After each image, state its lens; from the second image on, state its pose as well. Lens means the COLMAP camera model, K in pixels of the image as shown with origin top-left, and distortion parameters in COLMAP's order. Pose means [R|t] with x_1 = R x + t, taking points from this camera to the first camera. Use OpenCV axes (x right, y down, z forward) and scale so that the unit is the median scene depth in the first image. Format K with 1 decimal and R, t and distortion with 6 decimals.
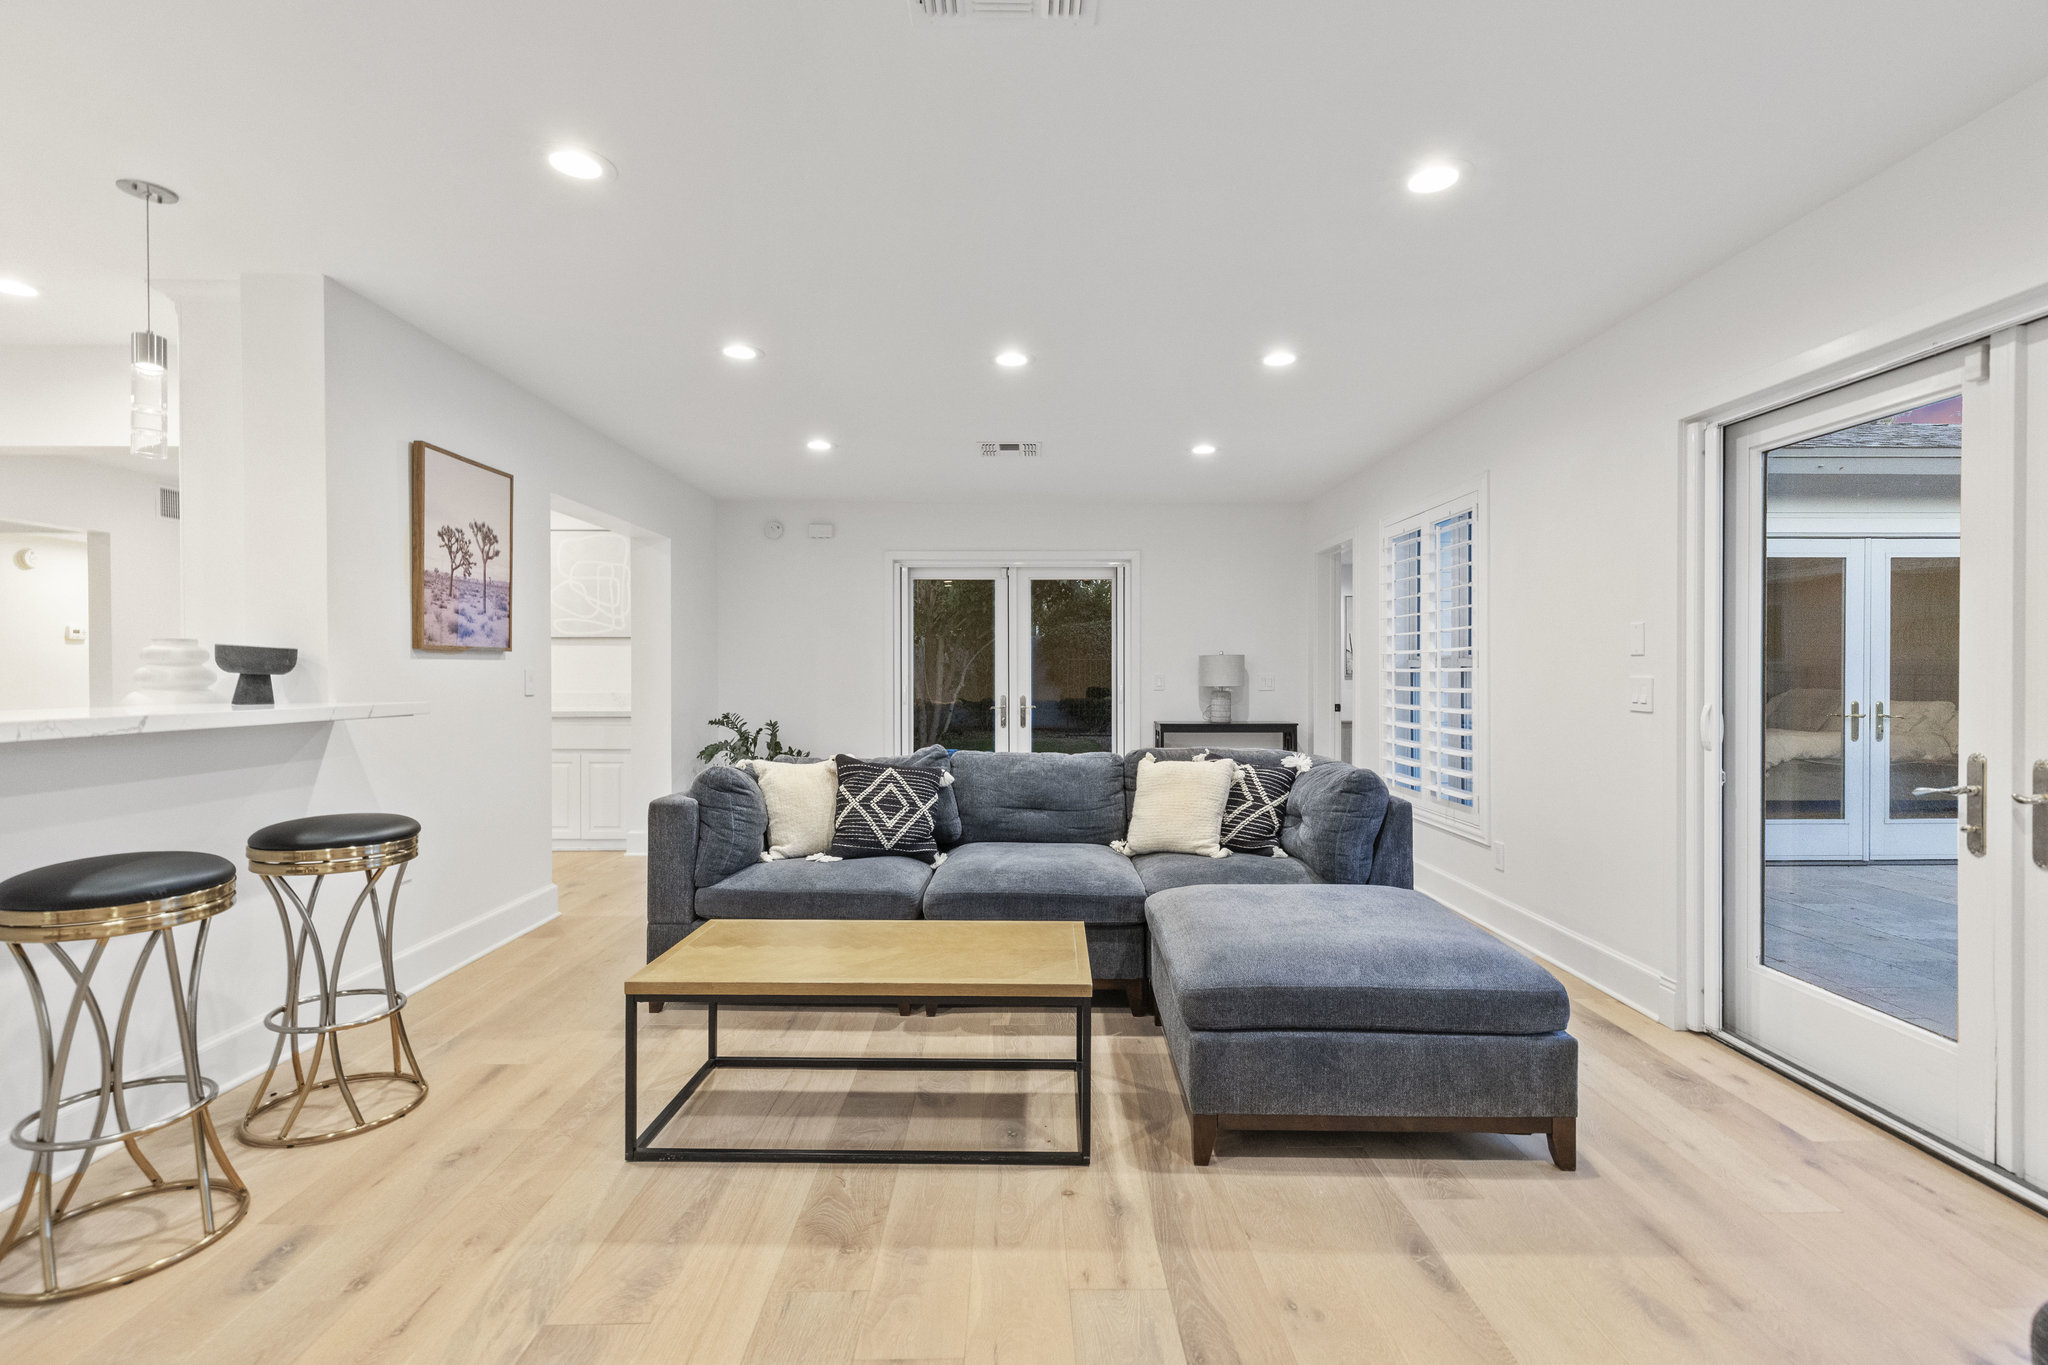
lens RADIAL K [[926.2, 0, 1025.2], [0, 926.2, 672.5], [0, 0, 1]] dist [0.002859, 0.000511]
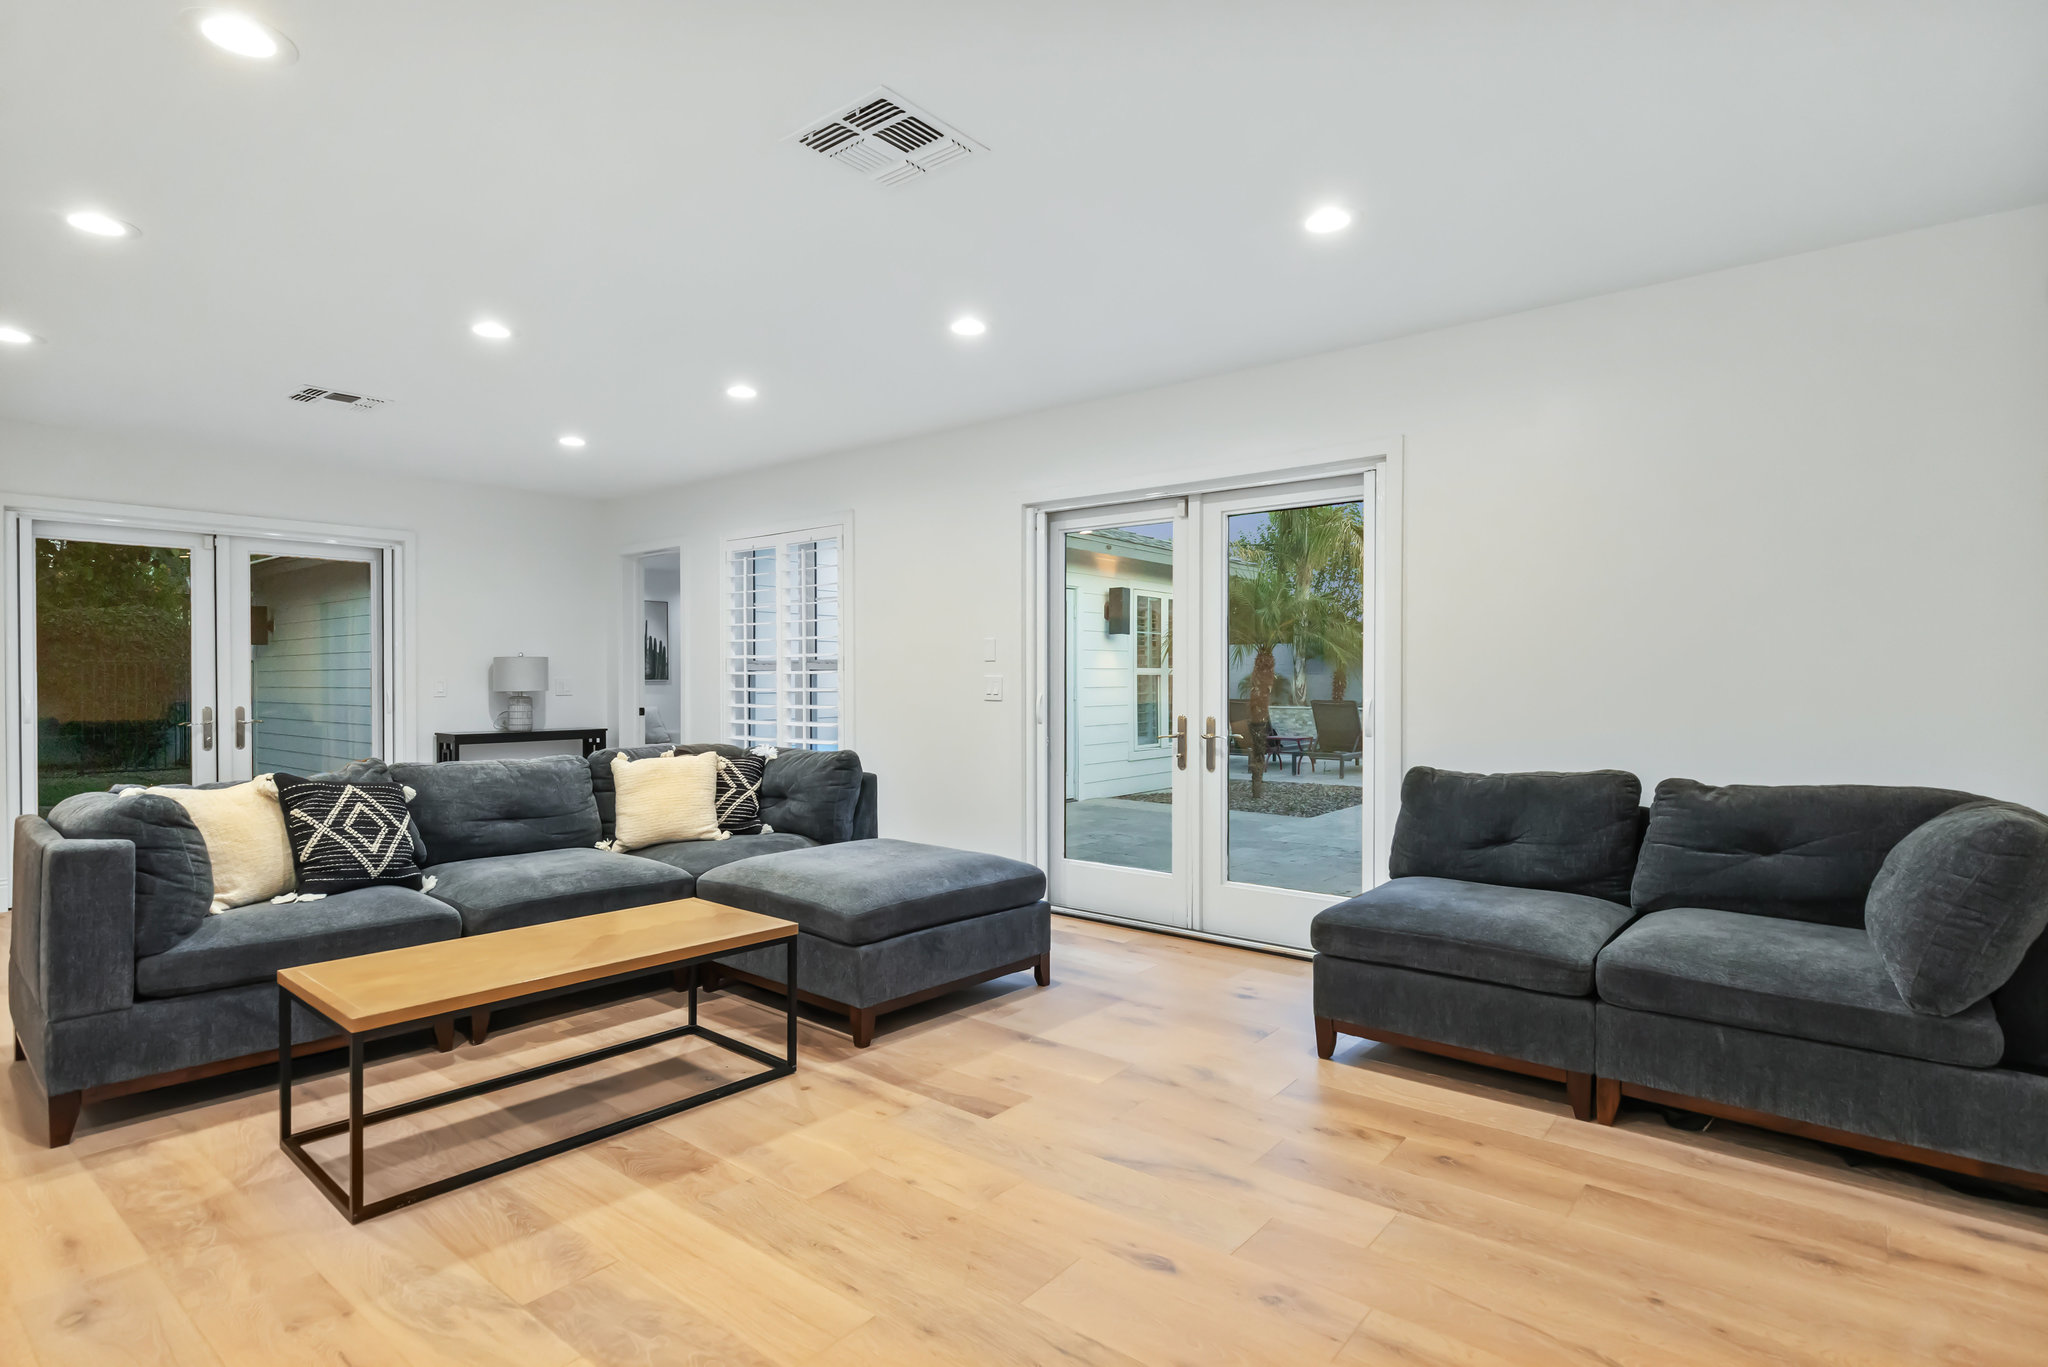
lens RADIAL K [[1030.8, 0, 1024.0], [0, 1030.8, 683.5], [0, 0, 1]] dist [0.000615, 0.000000]
pose [[0.649196, -0.003470, 0.760614, -0.522020], [0.001815, 0.999994, 0.003012, 0.011236], [-0.760619, -0.000575, 0.649198, -0.074712]]
